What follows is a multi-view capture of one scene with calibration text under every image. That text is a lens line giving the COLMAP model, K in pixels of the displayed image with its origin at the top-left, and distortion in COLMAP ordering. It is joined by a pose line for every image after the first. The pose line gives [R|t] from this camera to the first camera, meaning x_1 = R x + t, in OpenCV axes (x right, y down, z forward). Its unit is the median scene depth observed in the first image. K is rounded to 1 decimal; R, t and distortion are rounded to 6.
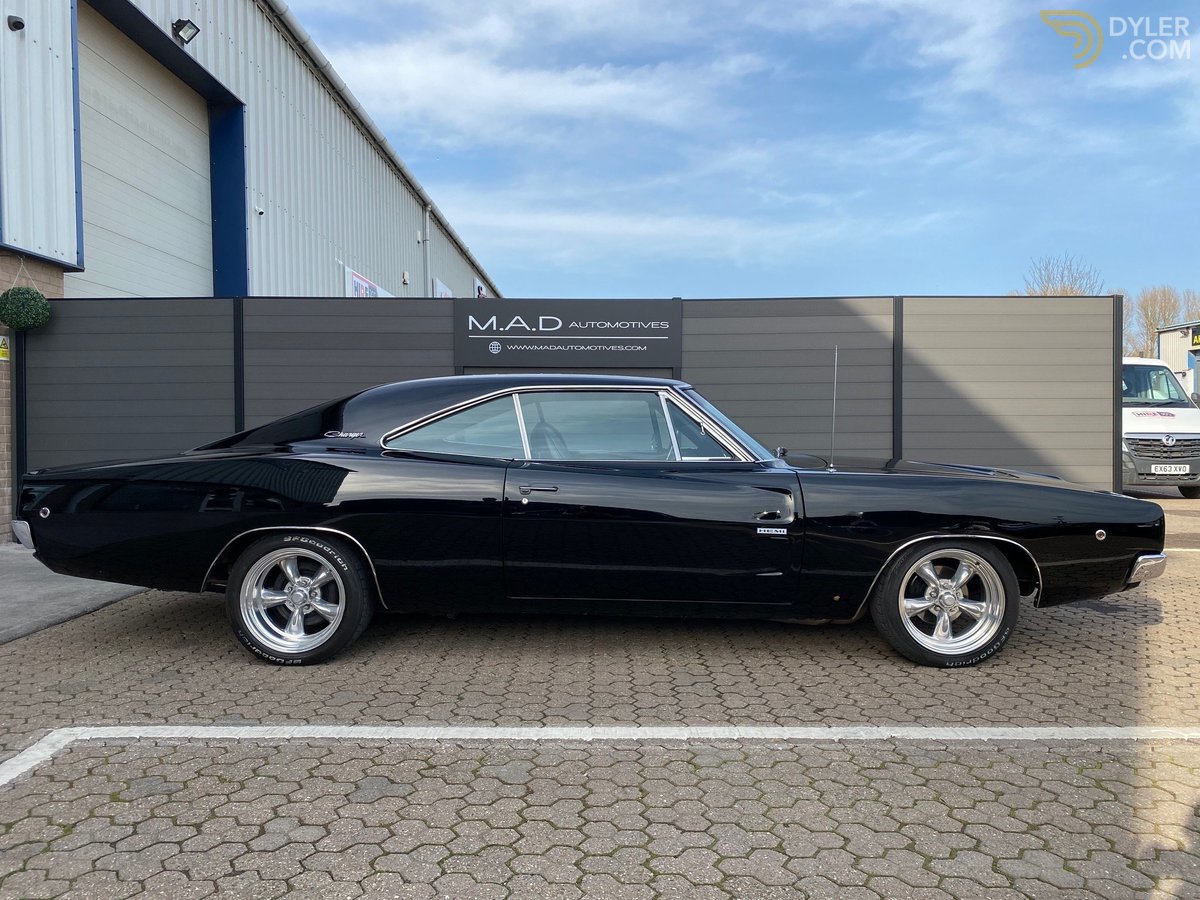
lens RADIAL K [[914.6, 0, 592.1], [0, 914.6, 451.9], [0, 0, 1]] dist [0.044284, -0.074436]
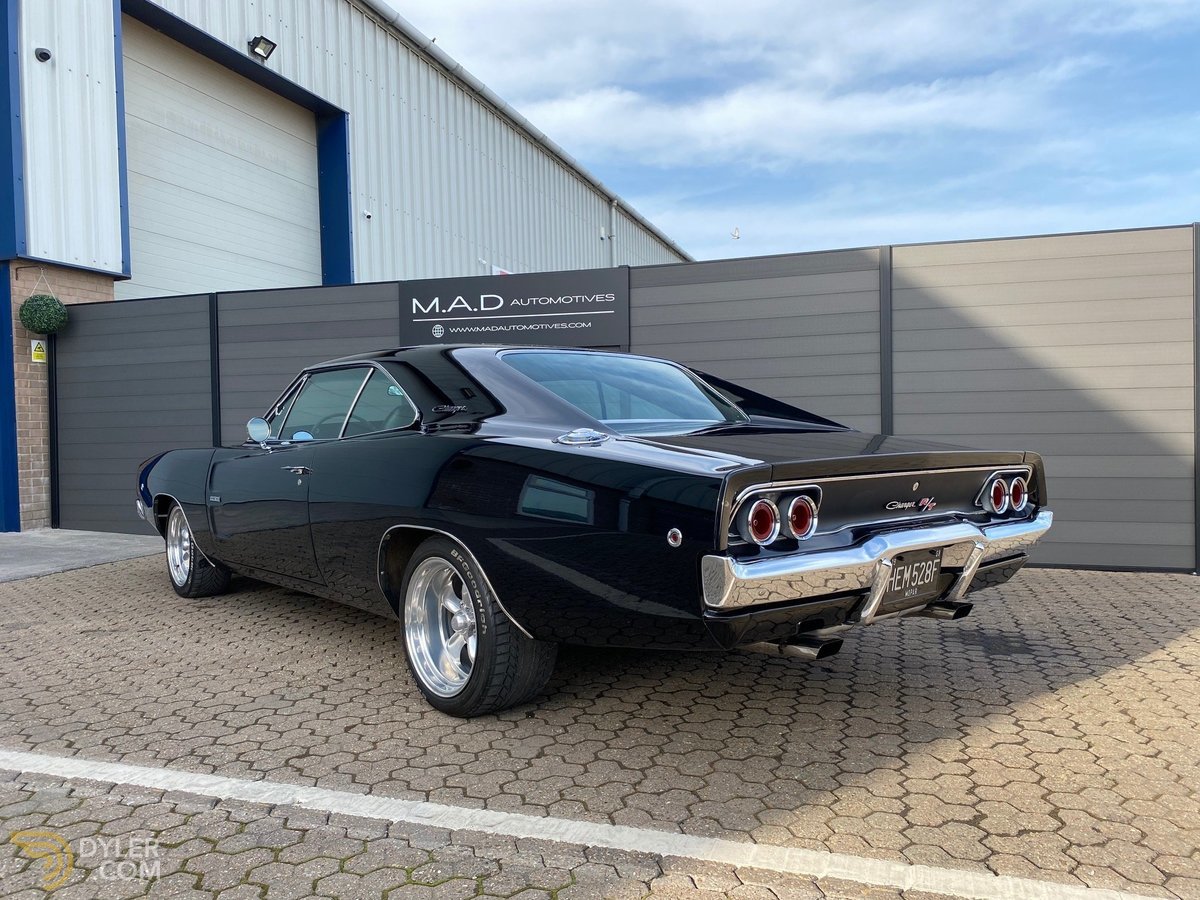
lens RADIAL K [[915.3, 0, 600.0], [0, 915.3, 450.0], [0, 0, 1]] dist [0.040089, -0.064146]
pose [[0.951912, -0.004354, -0.306342, 0.339836], [0.003693, 0.999989, -0.002737, 0.011175], [0.306351, 0.001474, 0.951918, 0.155971]]
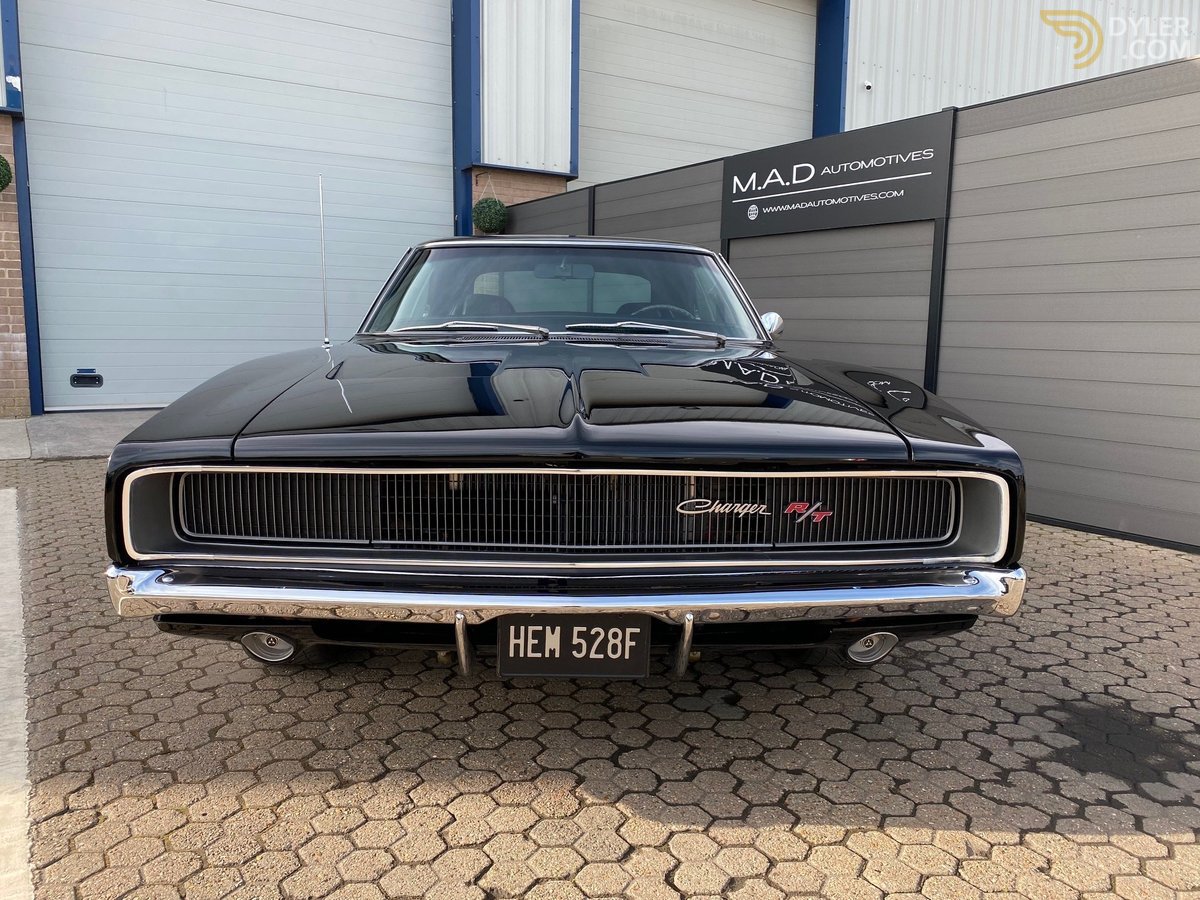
lens RADIAL K [[915.3, 0, 600.0], [0, 915.3, 450.0], [0, 0, 1]] dist [0.040089, -0.064146]
pose [[0.532261, 0.126434, -0.837086, 0.535580], [-0.043824, 0.991574, 0.121902, 0.002715], [0.845445, -0.028200, 0.533317, 0.440570]]
